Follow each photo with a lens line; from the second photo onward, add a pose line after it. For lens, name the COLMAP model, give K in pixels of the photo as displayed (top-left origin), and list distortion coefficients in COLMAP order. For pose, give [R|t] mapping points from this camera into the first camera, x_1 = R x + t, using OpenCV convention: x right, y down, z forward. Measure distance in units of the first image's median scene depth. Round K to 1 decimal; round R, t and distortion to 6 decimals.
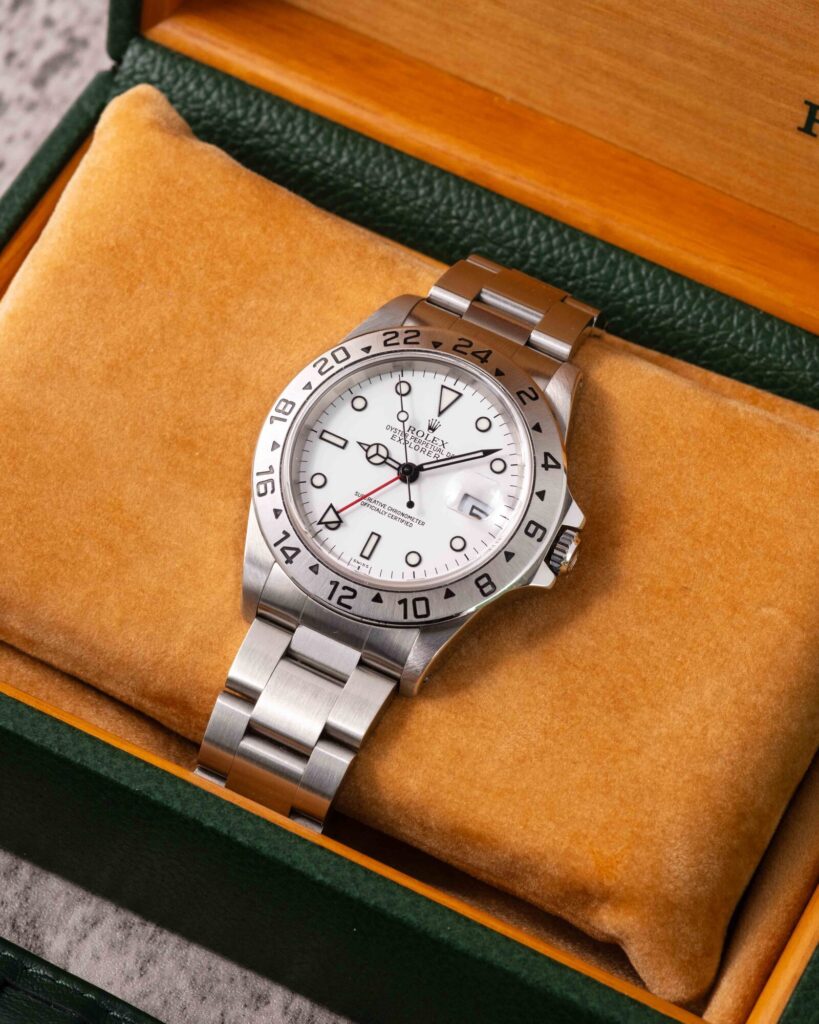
lens RADIAL K [[5453.0, 0, 409.5], [0, 5453.0, 512.0], [0, 0, 1]] dist [0.601092, -7.125425]
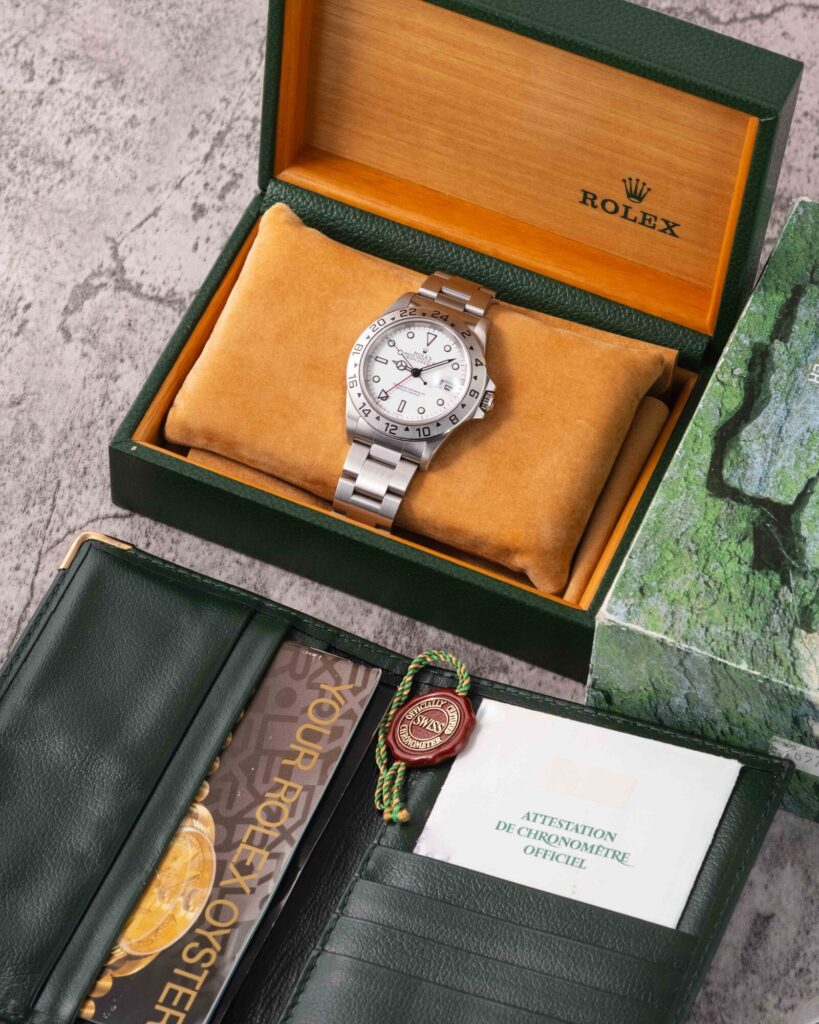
lens RADIAL K [[5453.0, 0, 409.5], [0, 5453.0, 512.0], [0, 0, 1]] dist [0.601092, -7.125425]
pose [[0.996975, -0.077643, 0.003570, -0.015251], [0.077542, 0.996730, 0.022718, -0.001153], [-0.005322, -0.022372, 0.999736, -1.242152]]
